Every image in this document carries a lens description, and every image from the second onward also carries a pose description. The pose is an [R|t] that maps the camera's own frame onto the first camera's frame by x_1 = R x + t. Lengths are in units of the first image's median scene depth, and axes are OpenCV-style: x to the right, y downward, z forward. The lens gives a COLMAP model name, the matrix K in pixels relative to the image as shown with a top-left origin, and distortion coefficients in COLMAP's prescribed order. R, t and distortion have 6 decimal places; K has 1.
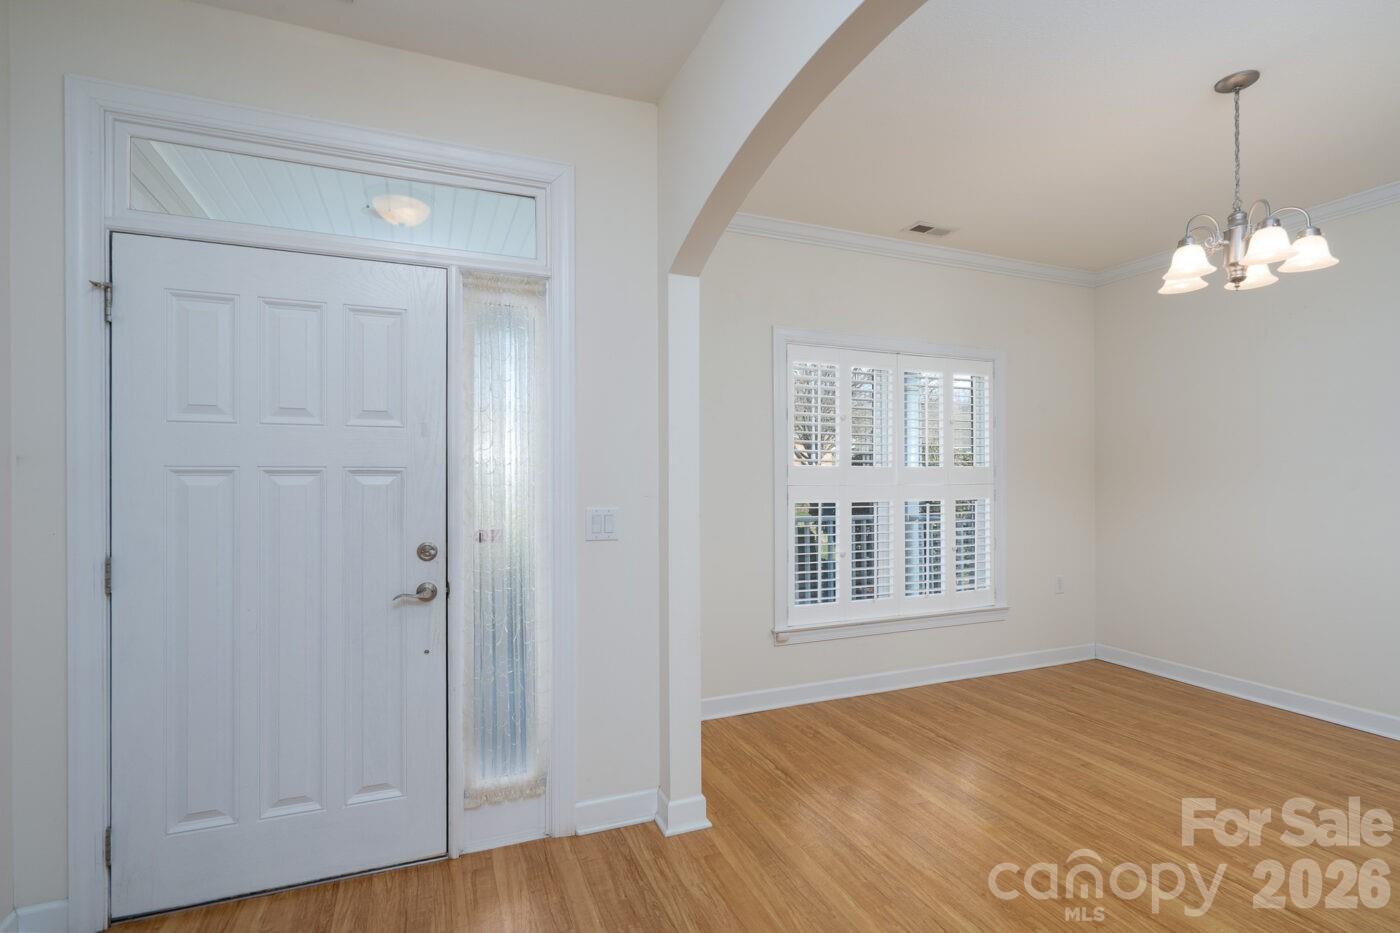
lens RADIAL K [[646.3, 0, 694.1], [0, 646.3, 469.7], [0, 0, 1]] dist [0.002061, -0.000755]
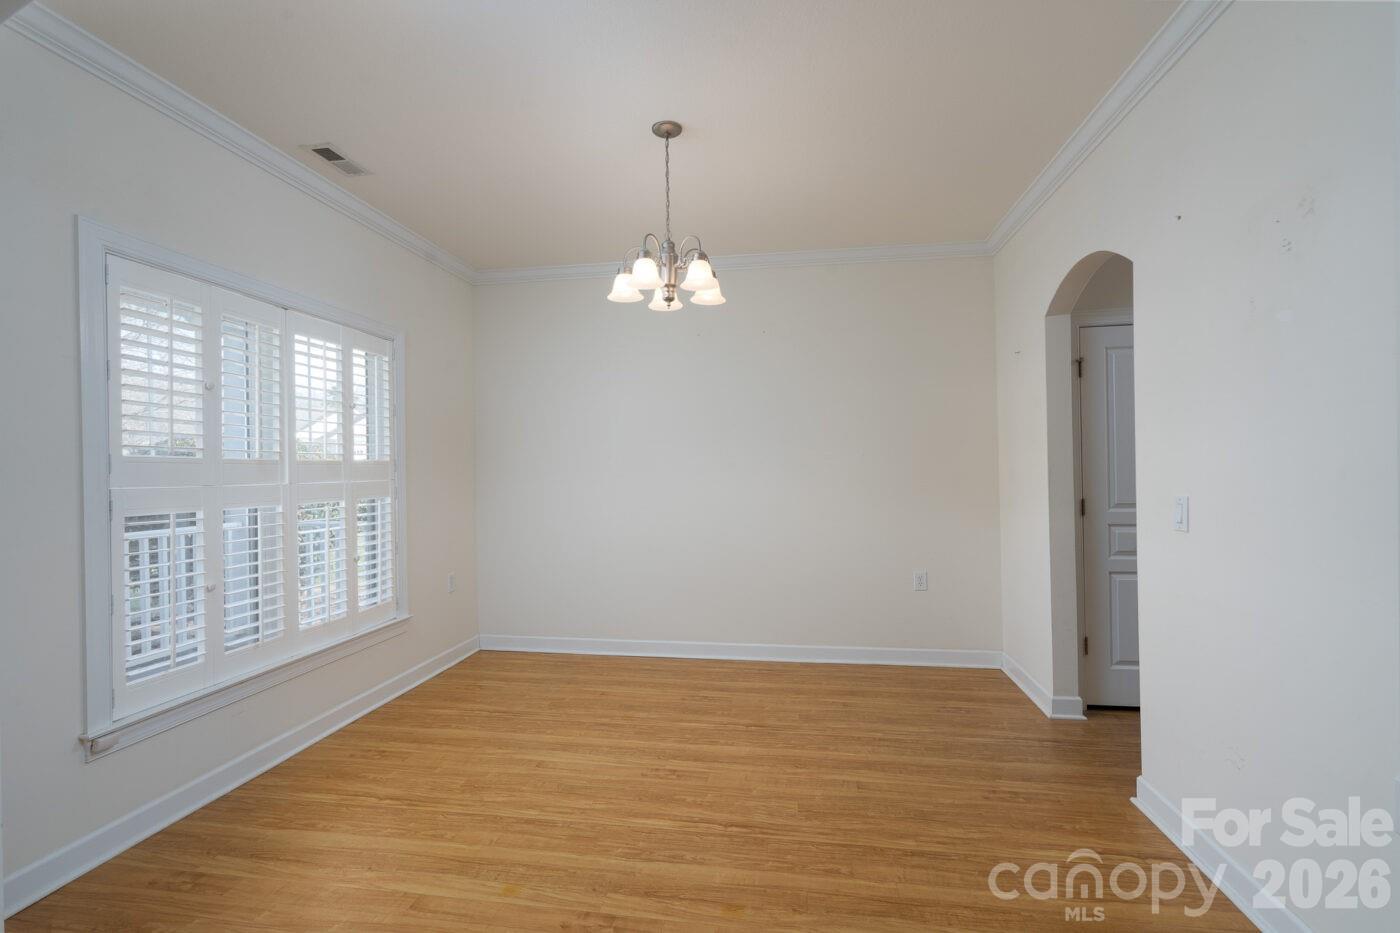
lens RADIAL K [[646.3, 0, 687.4], [0, 646.3, 461.8], [0, 0, 1]] dist [0.002061, -0.000755]
pose [[0.534996, 0.005898, 0.844834, -0.089270], [0.001130, 0.999970, -0.007697, 0.006512], [-0.844854, 0.005073, 0.534974, 0.251006]]
